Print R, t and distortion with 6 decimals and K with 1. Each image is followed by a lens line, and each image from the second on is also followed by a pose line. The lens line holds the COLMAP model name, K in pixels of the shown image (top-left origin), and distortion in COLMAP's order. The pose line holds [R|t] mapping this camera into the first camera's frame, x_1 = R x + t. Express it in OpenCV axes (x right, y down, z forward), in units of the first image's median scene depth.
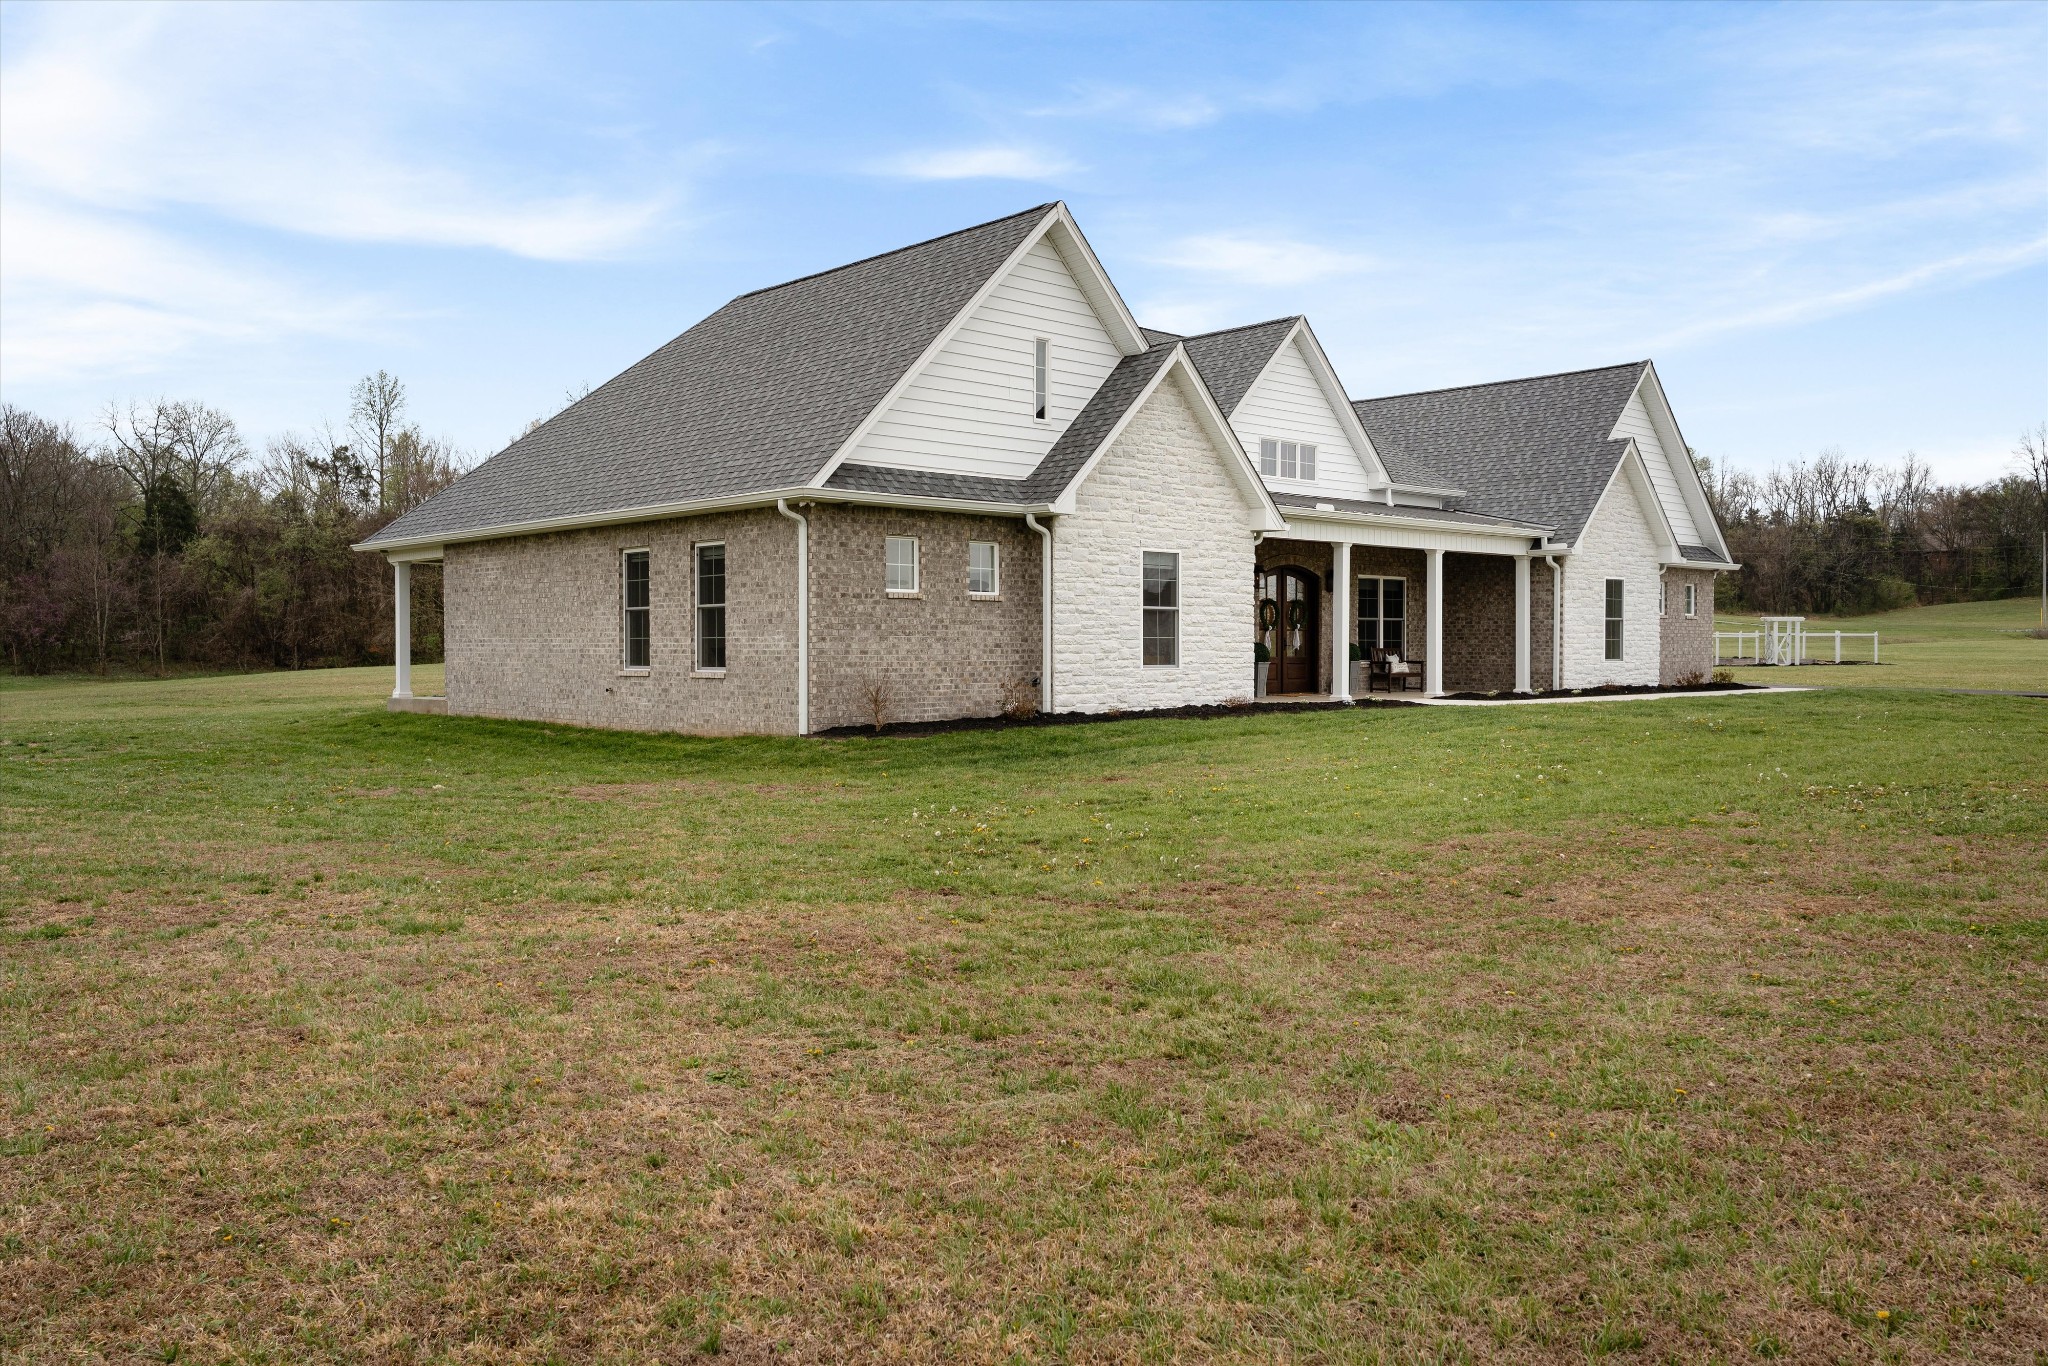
lens RADIAL K [[1459.0, 0, 1024.0], [0, 1459.0, 683.0], [0, 0, 1]] dist [-0.000894, 0.000470]
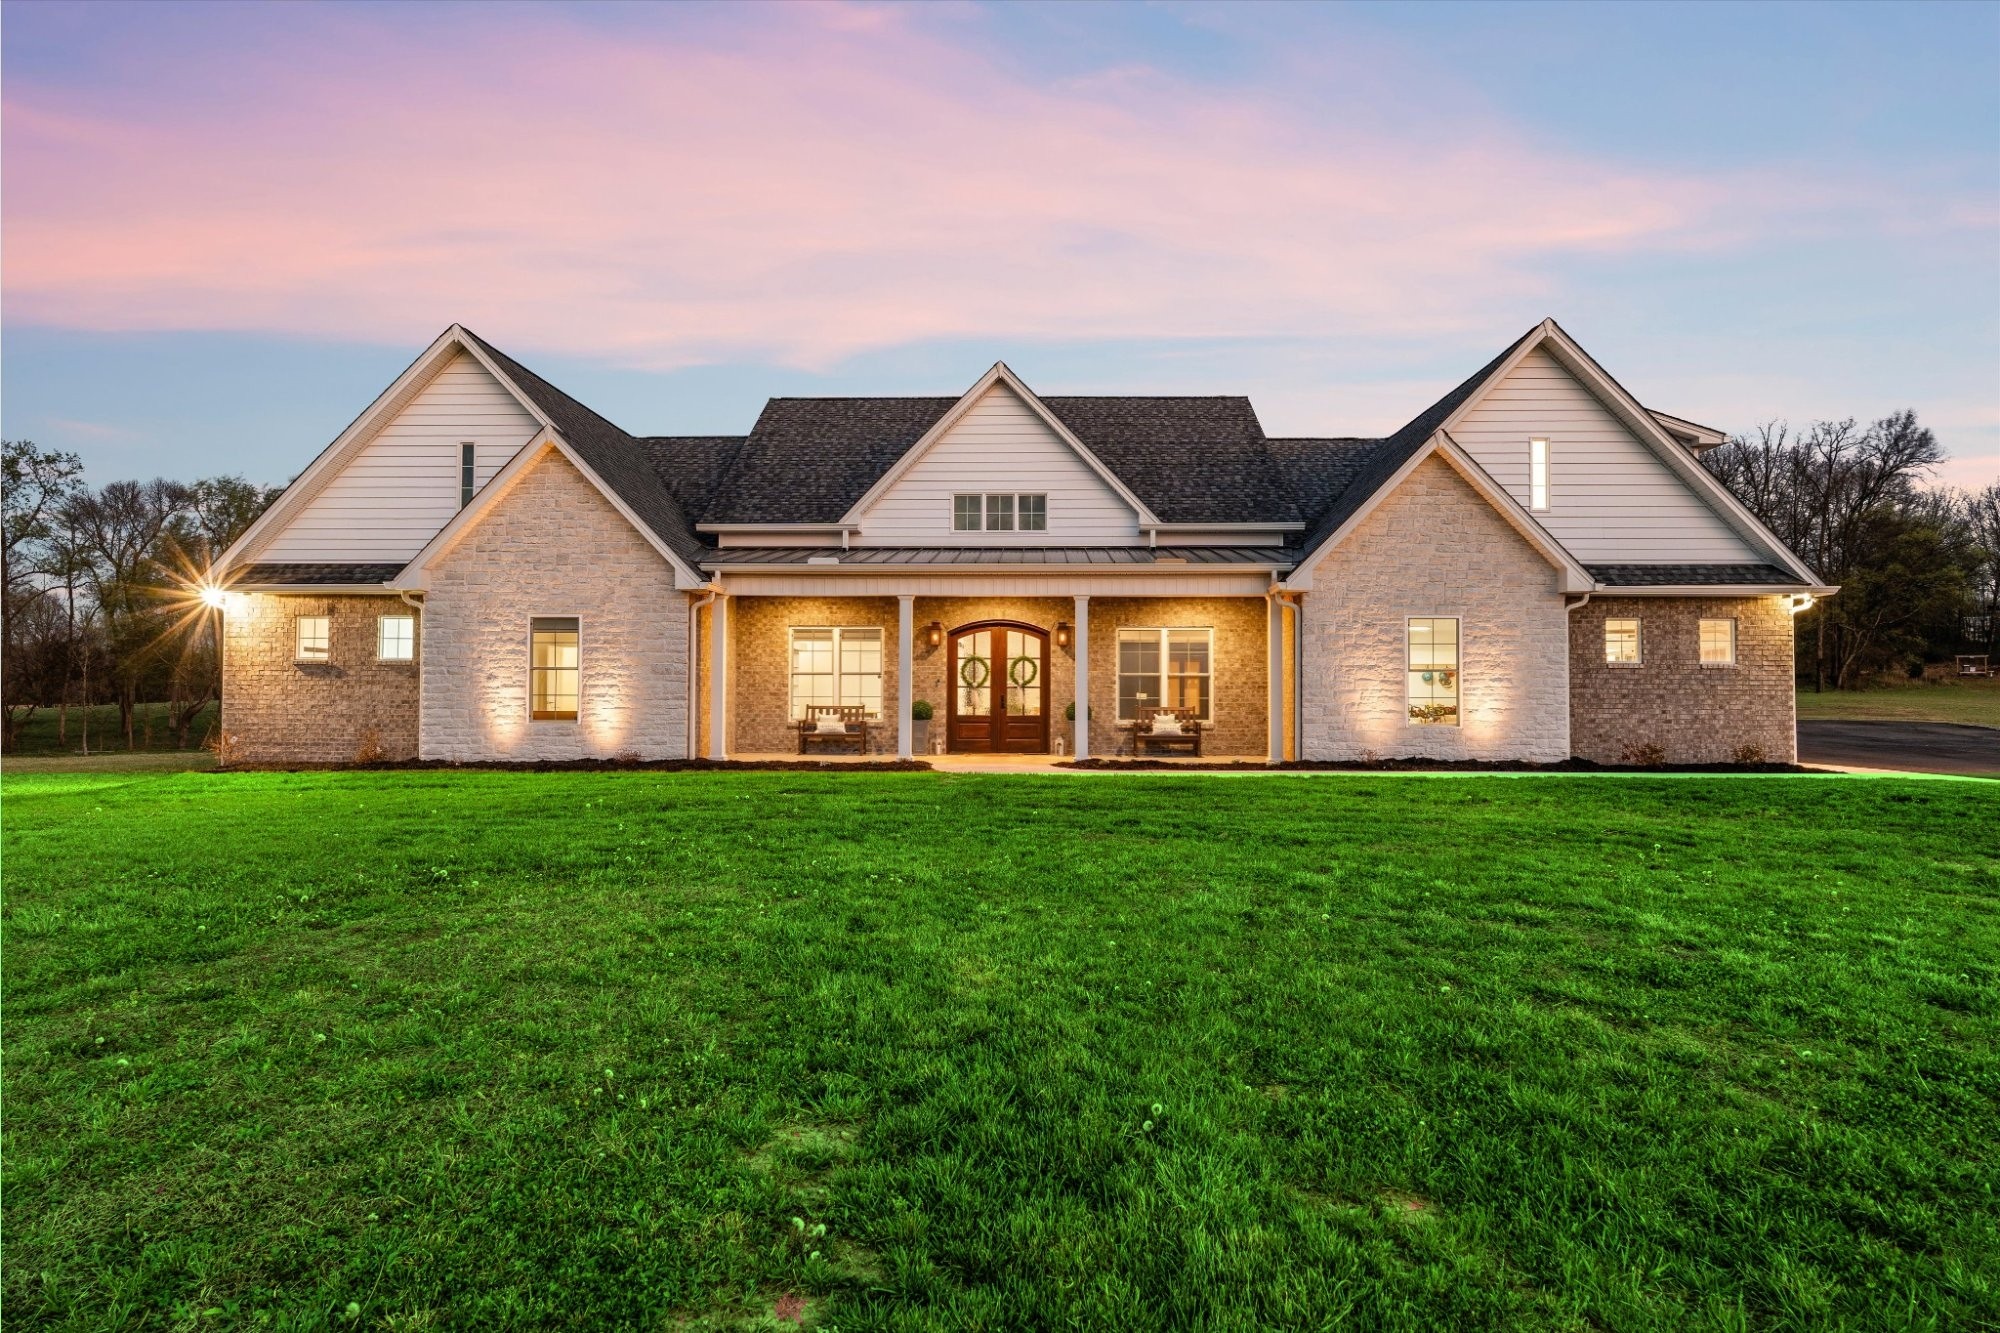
lens RADIAL K [[1184.0, 0, 1013.4], [0, 1184.0, 668.3], [0, 0, 1]] dist [0.000801, 0.000266]
pose [[0.738939, -0.021157, -0.673440, 0.839207], [-0.021737, 0.998238, -0.055211, -0.008586], [0.673422, 0.055436, 0.737177, 0.514165]]
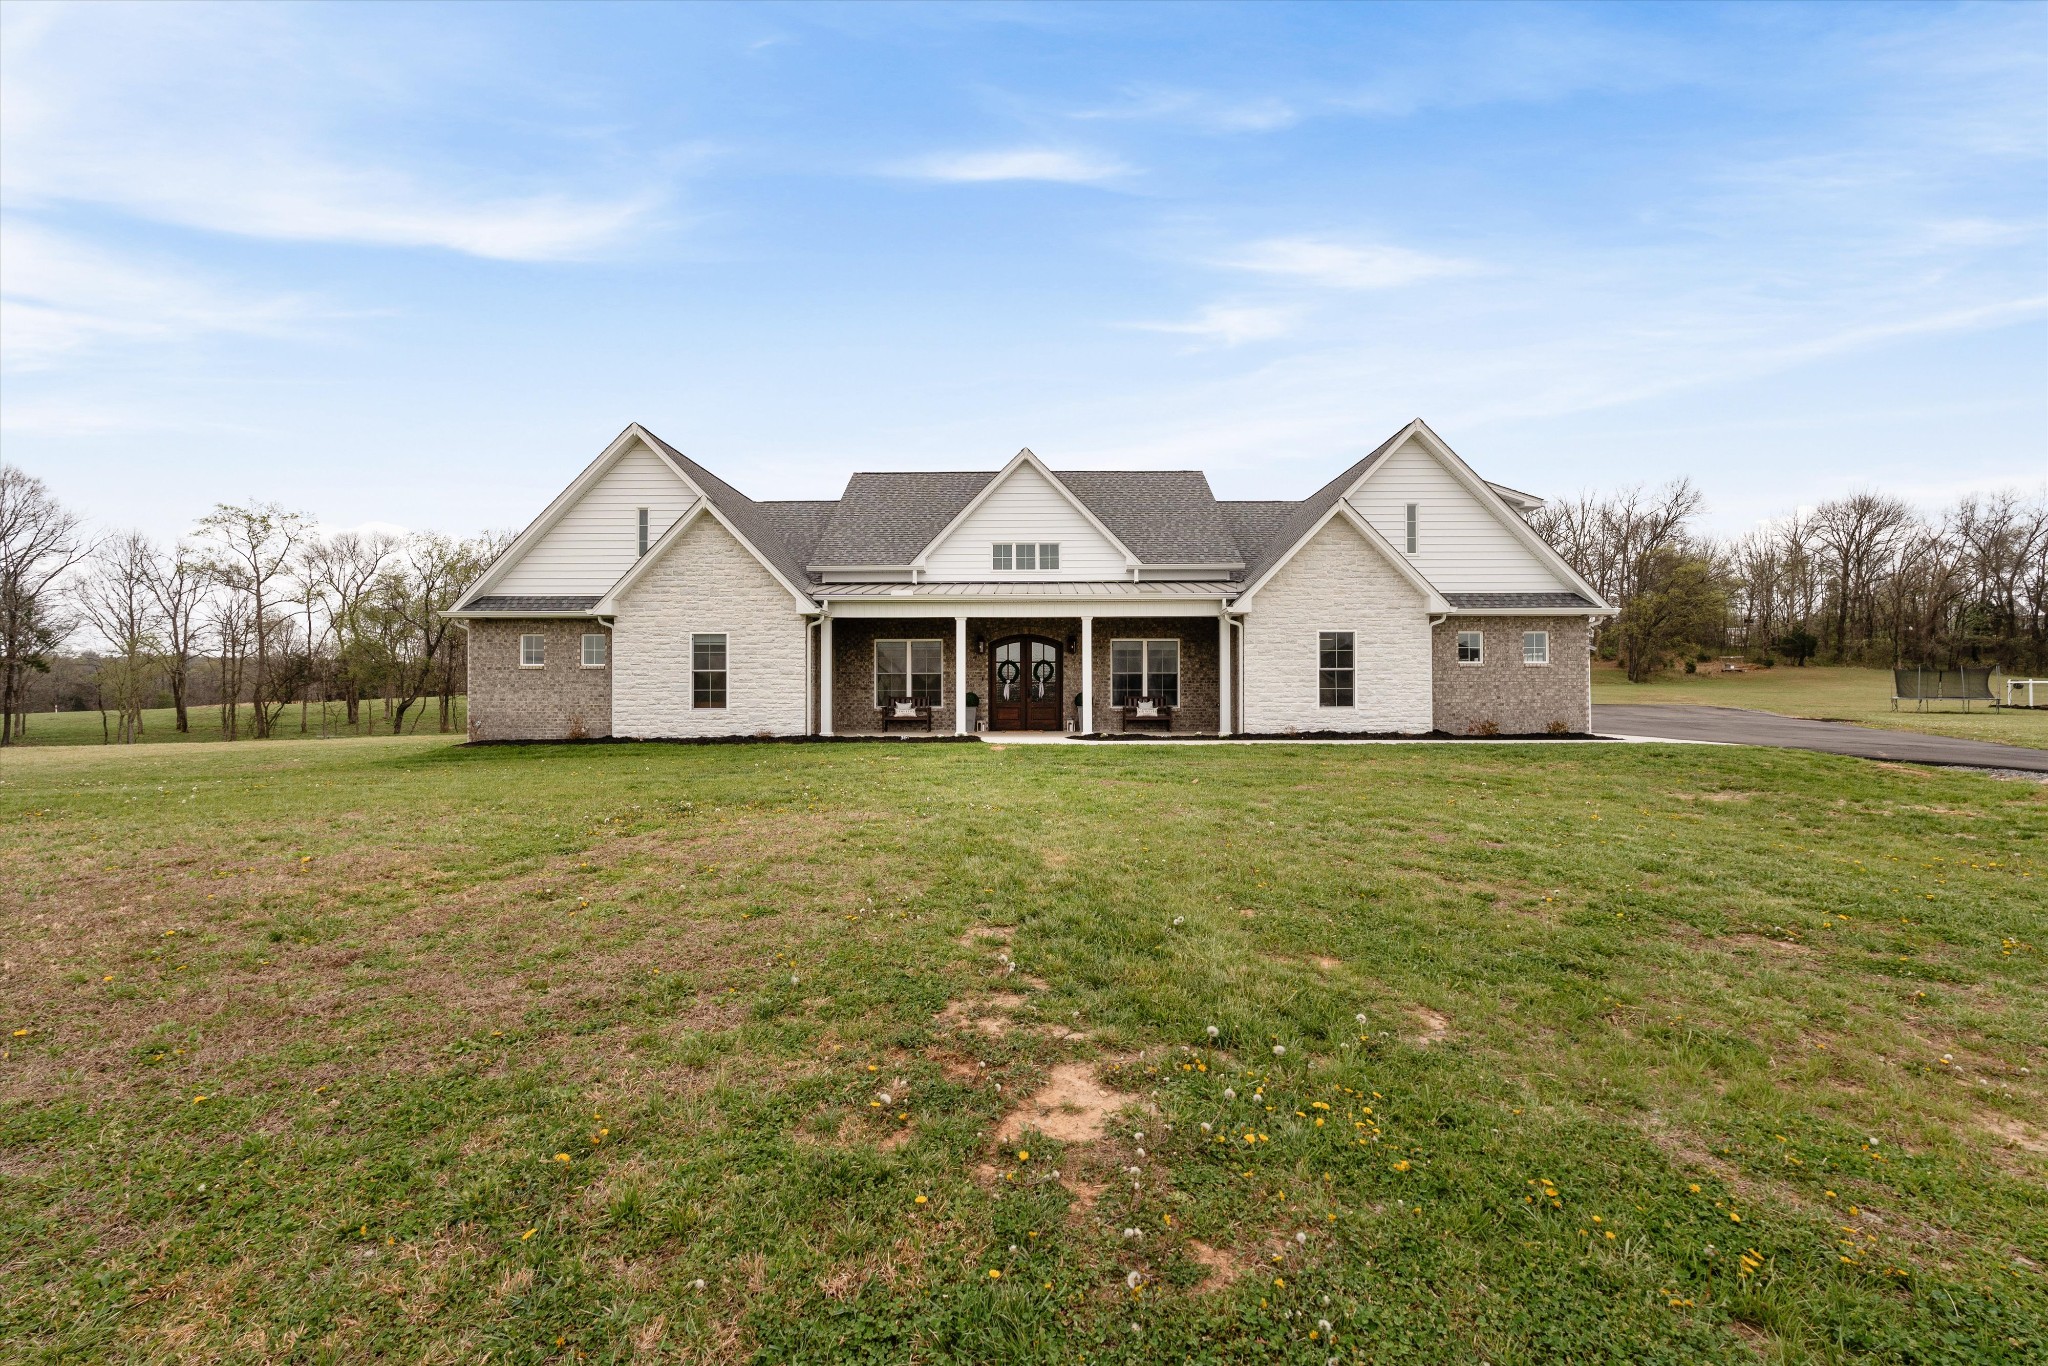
lens RADIAL K [[900.7, 0, 1033.9], [0, 900.7, 687.0], [0, 0, 1]] dist [-0.005198, 0.000131]
pose [[0.750056, -0.012795, -0.661251, 0.860035], [-0.015360, 0.999206, -0.036757, -0.004532], [0.661196, 0.037727, 0.749264, 0.463551]]
